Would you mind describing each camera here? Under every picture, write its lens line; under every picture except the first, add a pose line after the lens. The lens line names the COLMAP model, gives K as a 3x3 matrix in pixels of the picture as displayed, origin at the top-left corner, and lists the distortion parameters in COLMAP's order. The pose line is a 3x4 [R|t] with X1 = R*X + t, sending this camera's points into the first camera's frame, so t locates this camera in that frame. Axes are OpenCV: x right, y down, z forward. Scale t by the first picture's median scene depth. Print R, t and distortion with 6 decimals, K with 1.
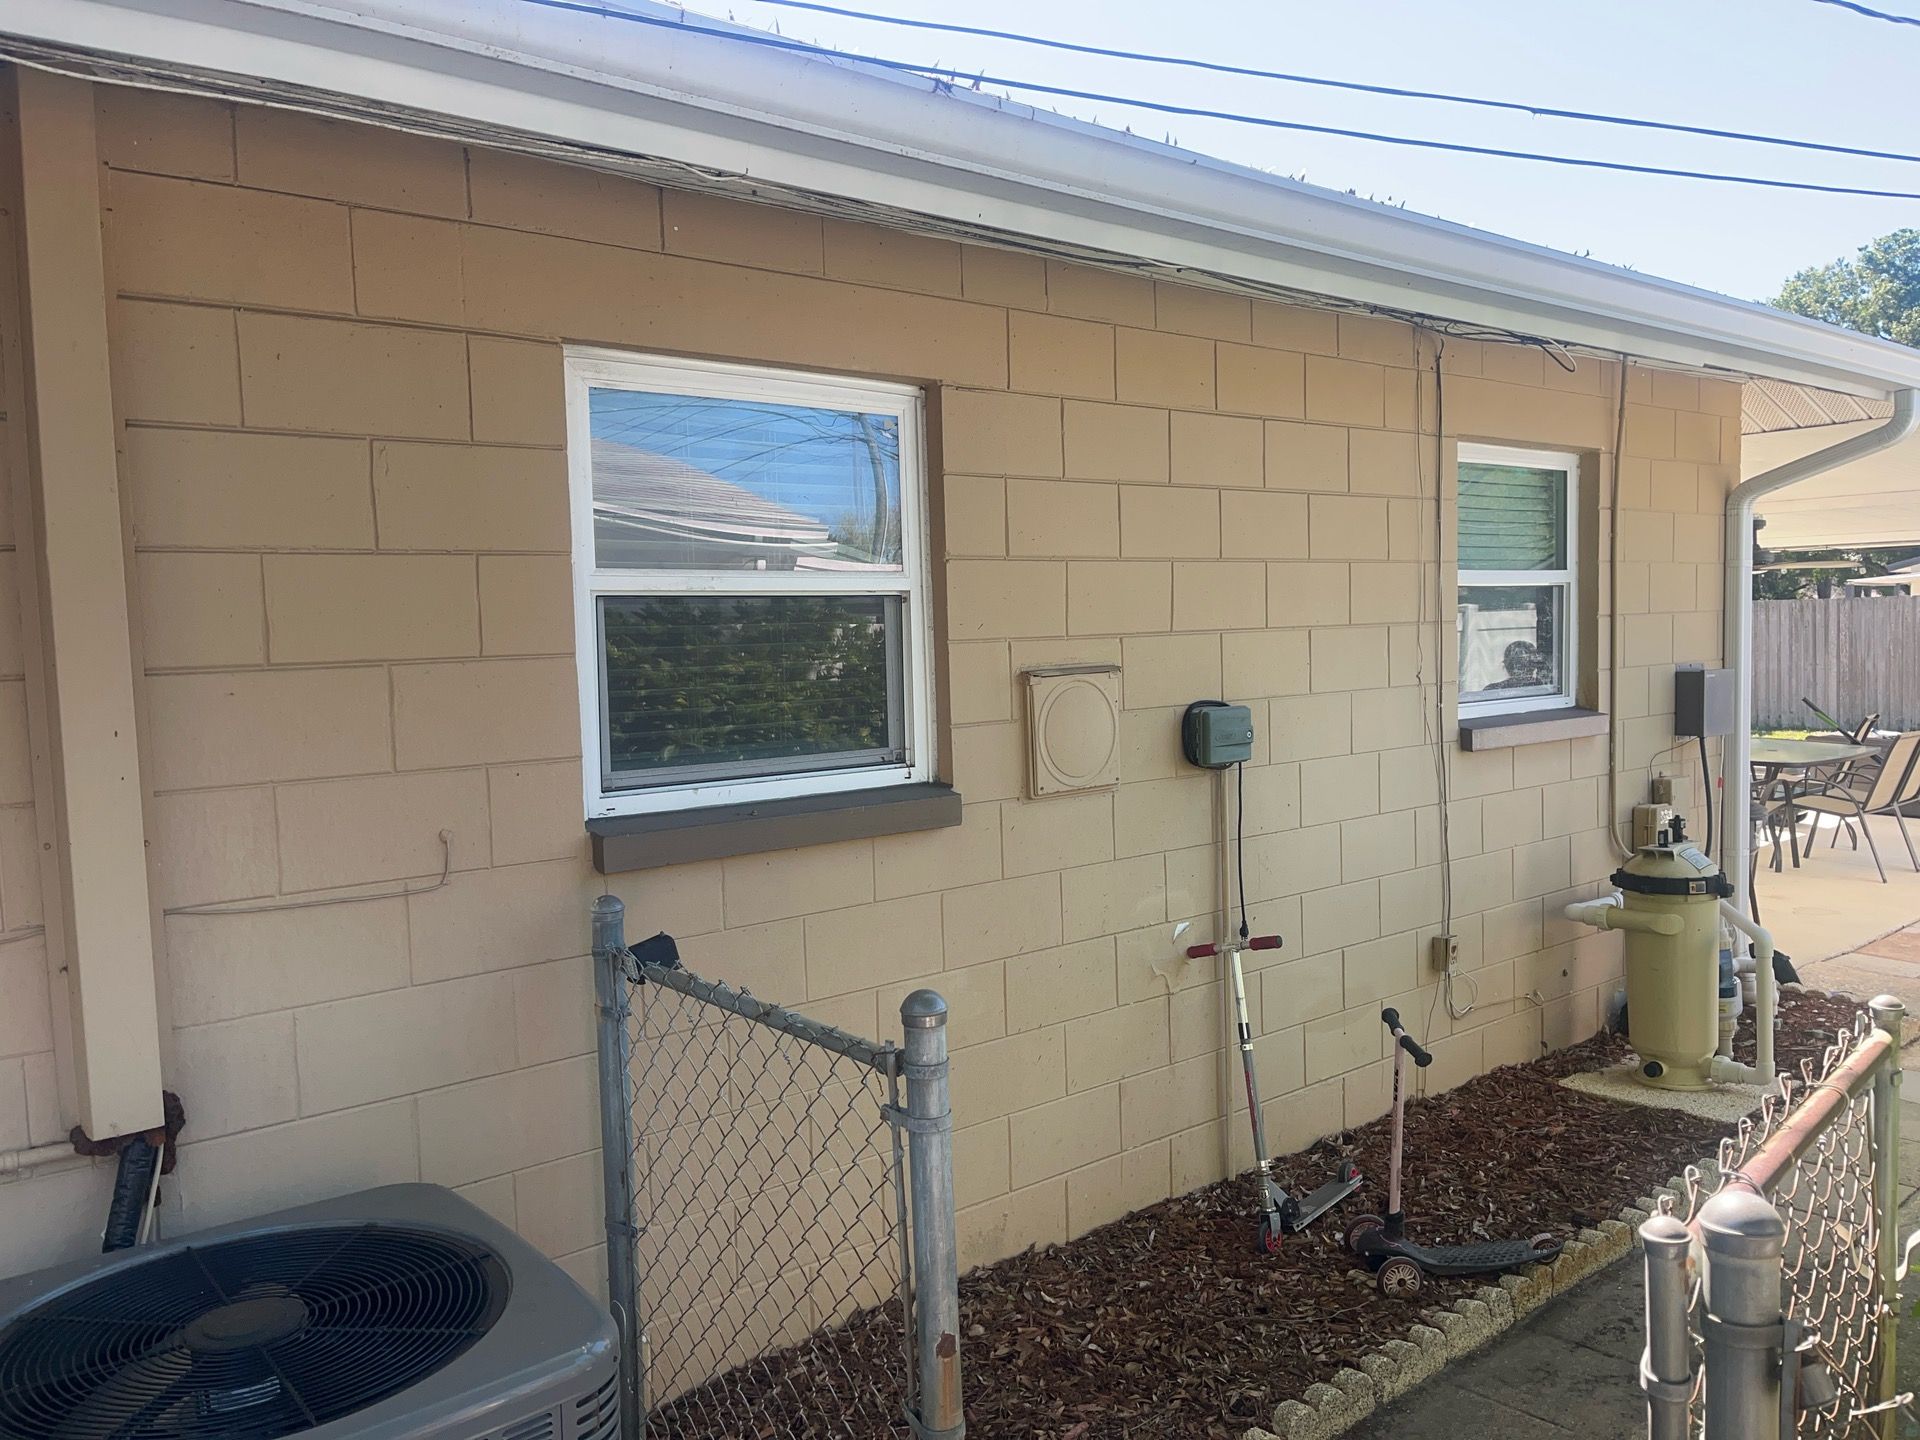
lens RADIAL K [[1472.7, 0, 967.7], [0, 1472.7, 731.4], [0, 0, 1]] dist [0.005443, -0.002924]
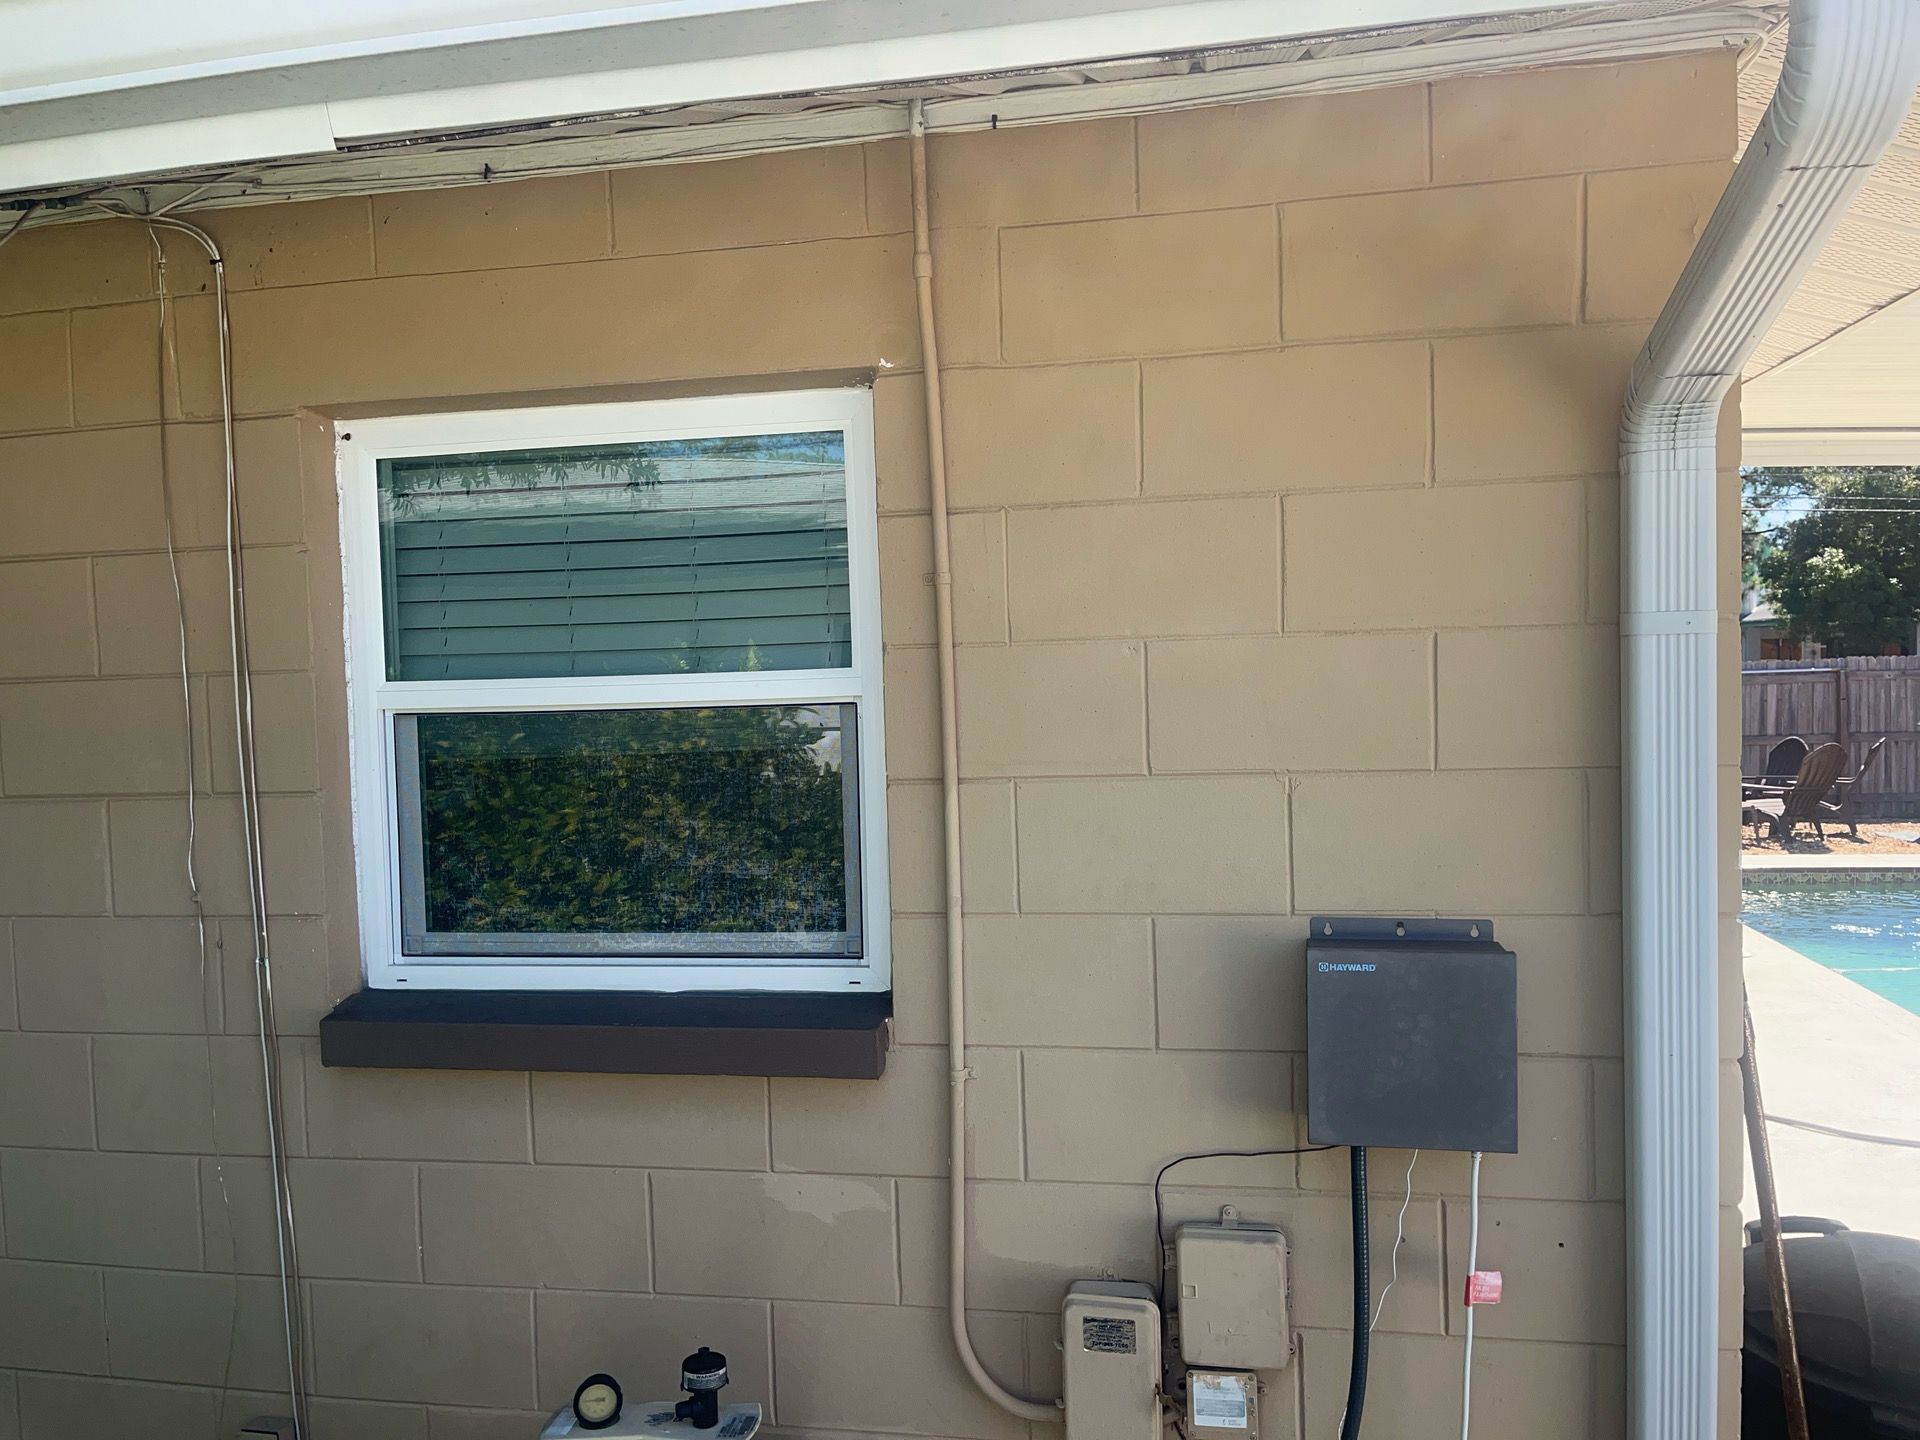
lens RADIAL K [[1472.7, 0, 967.7], [0, 1472.7, 731.4], [0, 0, 1]] dist [0.005443, -0.002924]
pose [[0.621760, 0.016071, -0.783043, 0.547407], [-0.048829, 0.998640, -0.018276, -0.078327], [0.781684, 0.049598, 0.621700, 0.702025]]
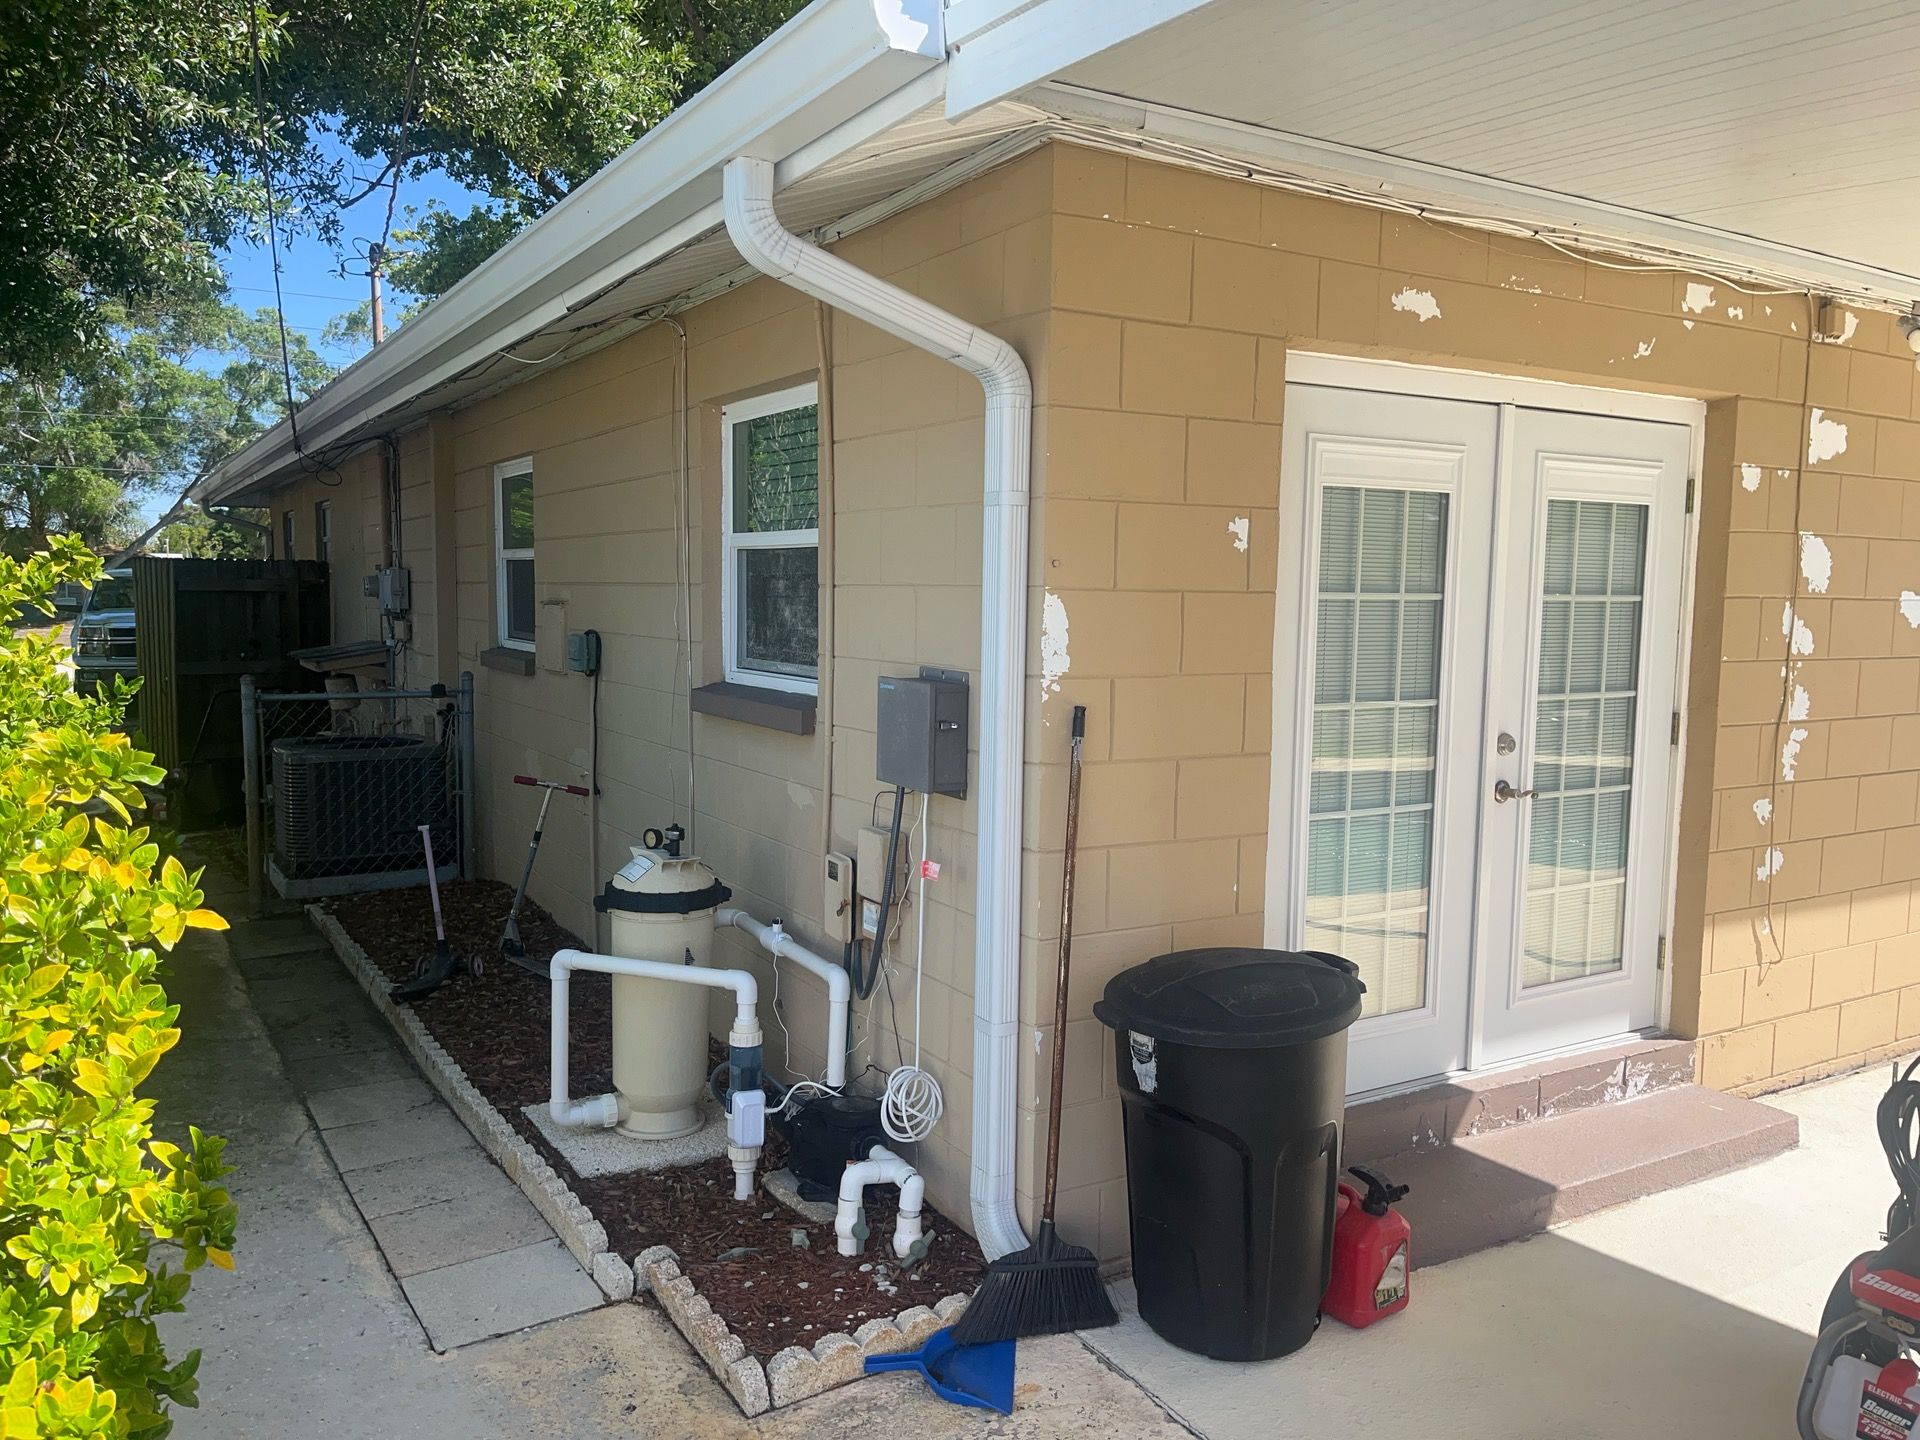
lens RADIAL K [[1472.7, 0, 967.7], [0, 1472.7, 731.4], [0, 0, 1]] dist [0.005443, -0.002924]
pose [[-0.163382, 0.086939, -0.982725, 1.283591], [-0.129037, 0.985669, 0.108652, -0.096880], [0.978088, 0.144559, -0.149823, 1.443538]]
